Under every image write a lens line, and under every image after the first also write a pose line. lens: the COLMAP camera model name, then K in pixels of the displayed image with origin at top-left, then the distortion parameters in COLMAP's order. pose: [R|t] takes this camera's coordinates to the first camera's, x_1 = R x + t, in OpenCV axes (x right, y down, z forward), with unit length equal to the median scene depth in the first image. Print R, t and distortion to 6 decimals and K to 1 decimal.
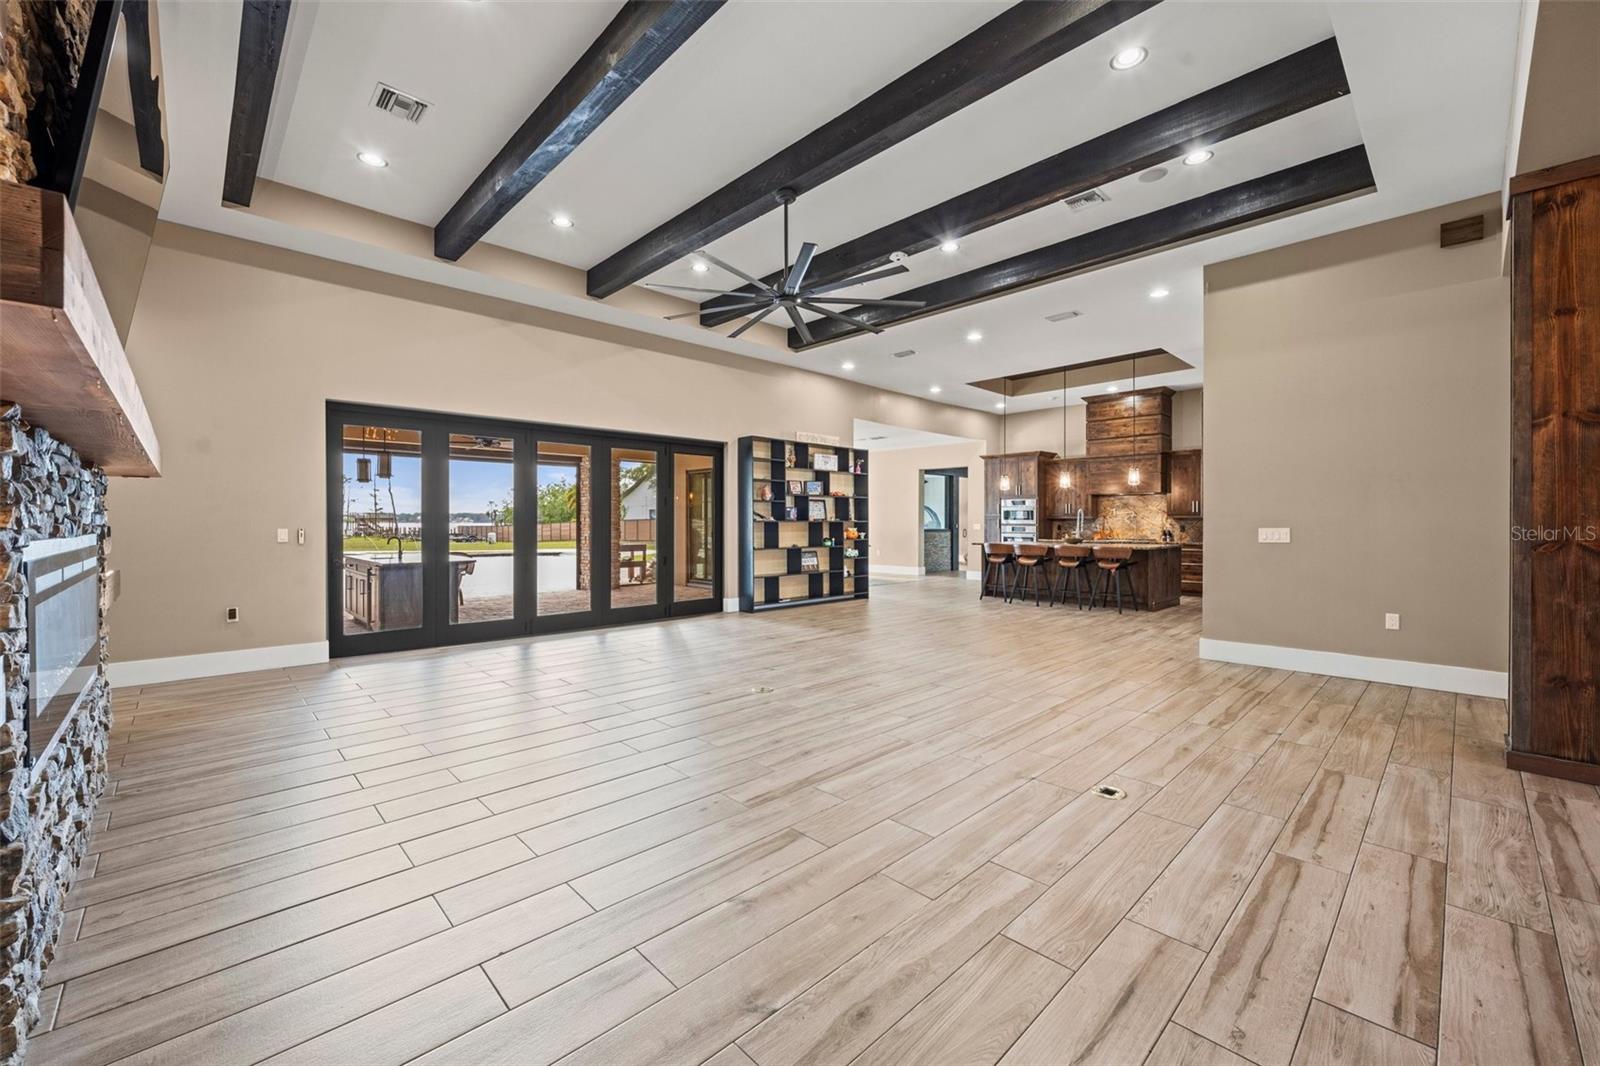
lens RADIAL K [[648.6, 0, 798.0], [0, 648.6, 523.7], [0, 0, 1]] dist [0.001963, -0.000745]
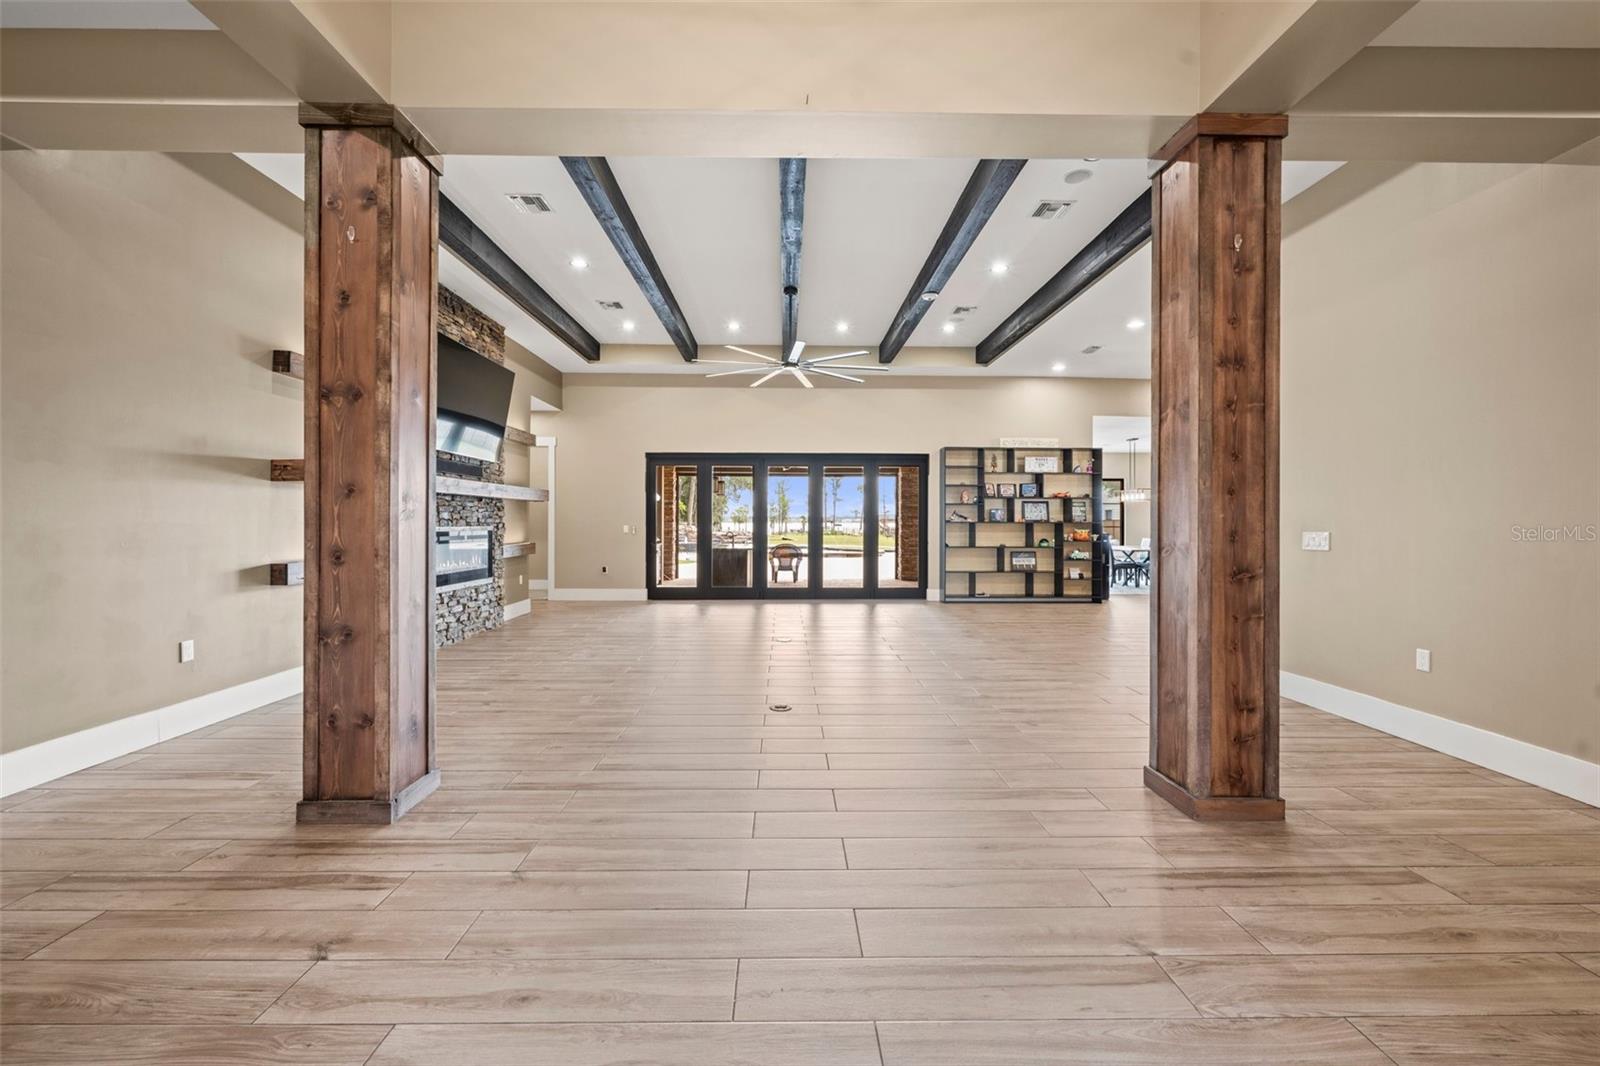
lens RADIAL K [[648.6, 0, 785.1], [0, 648.6, 526.2], [0, 0, 1]] dist [0.001963, -0.000745]
pose [[0.727820, 0.007096, -0.685732, 0.496106], [-0.005640, 0.999975, 0.004363, -0.000351], [0.685745, 0.000692, 0.727841, -0.017926]]
